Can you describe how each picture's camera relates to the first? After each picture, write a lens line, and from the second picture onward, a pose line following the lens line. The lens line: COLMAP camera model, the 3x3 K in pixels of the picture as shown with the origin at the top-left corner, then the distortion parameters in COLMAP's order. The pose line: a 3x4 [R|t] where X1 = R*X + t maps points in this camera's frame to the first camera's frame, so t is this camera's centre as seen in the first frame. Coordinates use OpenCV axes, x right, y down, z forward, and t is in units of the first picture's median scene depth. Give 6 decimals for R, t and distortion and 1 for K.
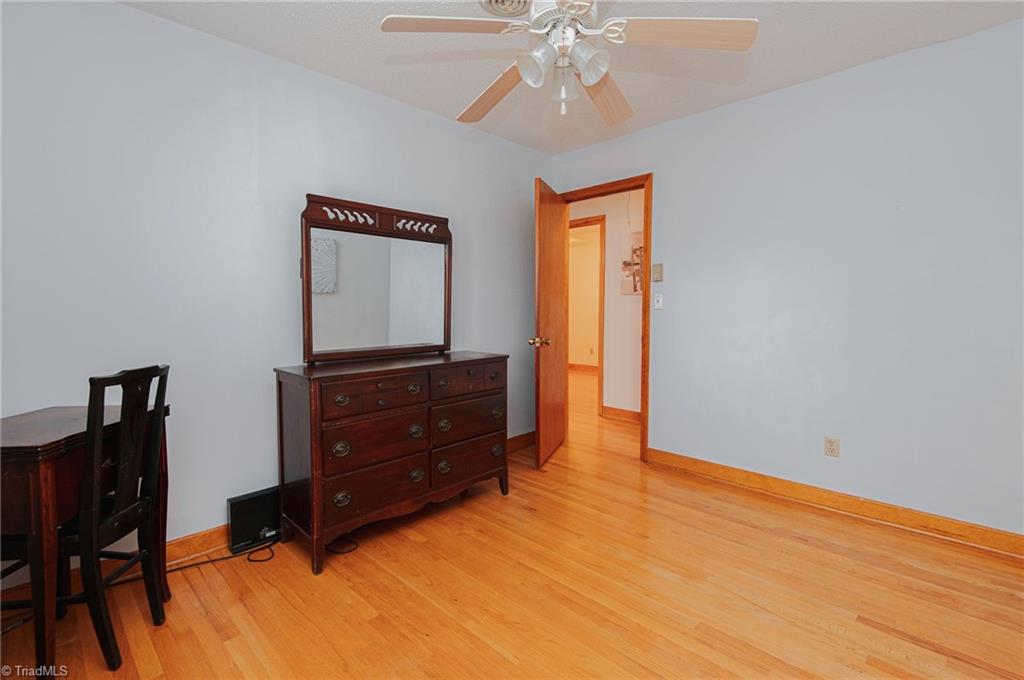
lens RADIAL K [[467.4, 0, 515.1], [0, 467.4, 333.3], [0, 0, 1]] dist [0.000145, -0.000963]
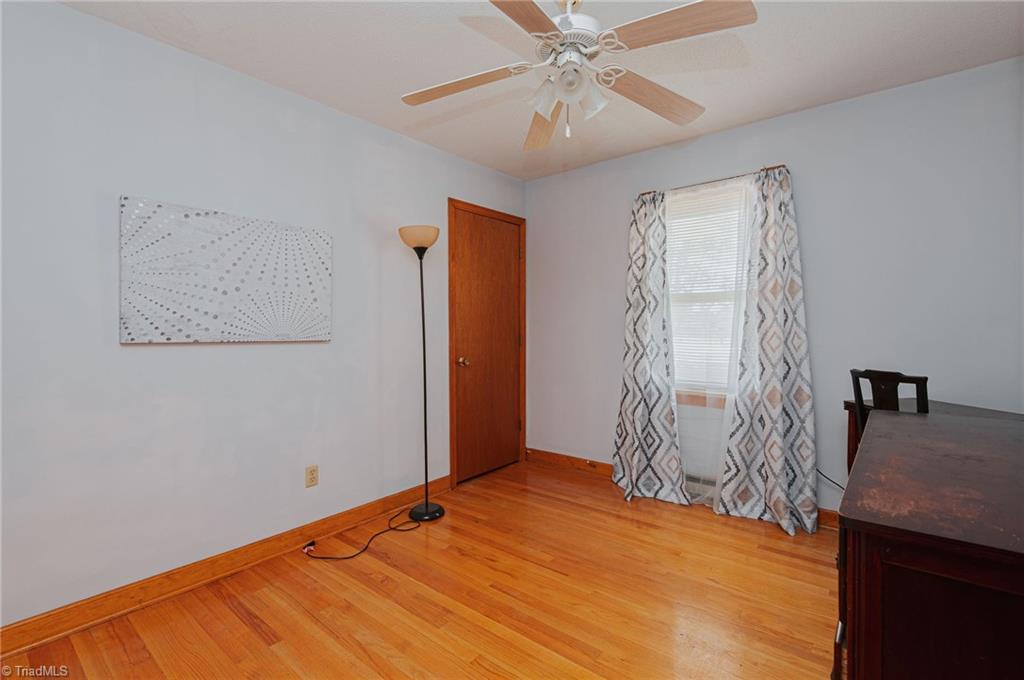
lens RADIAL K [[454.5, 0, 510.3], [0, 454.5, 335.5], [0, 0, 1]] dist [-0.001964, -0.000439]
pose [[-0.998383, -0.001970, -0.056817, 0.202488], [-0.005909, 0.997581, 0.069256, -0.069747], [0.056544, 0.069480, -0.995980, 1.427166]]
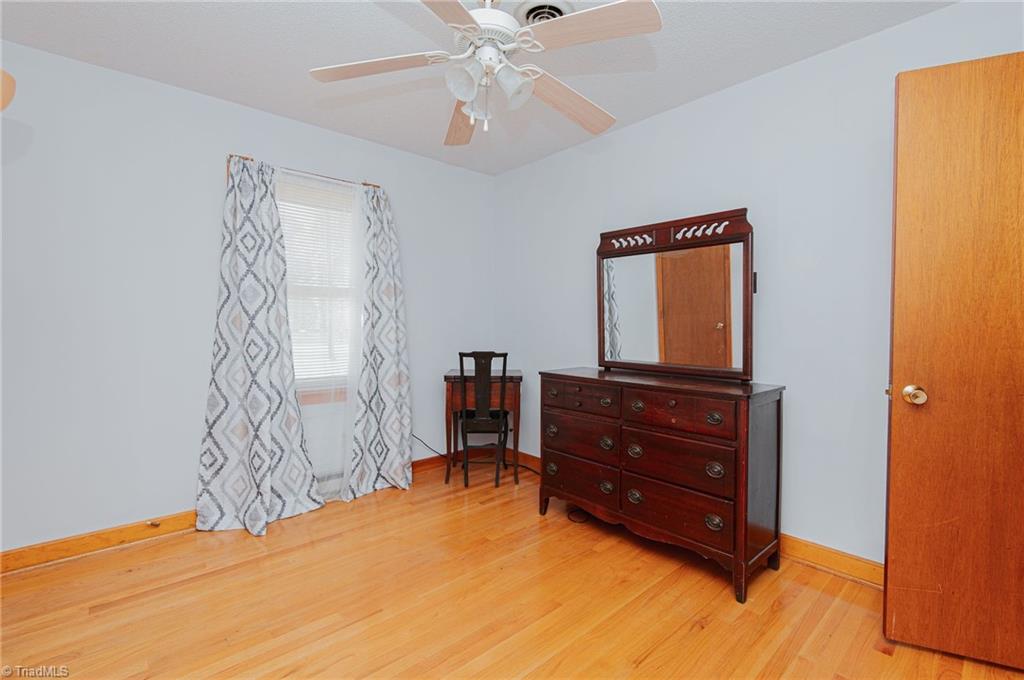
lens RADIAL K [[467.4, 0, 515.1], [0, 467.4, 333.3], [0, 0, 1]] dist [0.000145, -0.000963]
pose [[-0.093926, 0.022888, -0.995316, 0.800566], [-0.059637, 0.997811, 0.028573, -0.047472], [0.993791, 0.062042, -0.092355, 0.854706]]
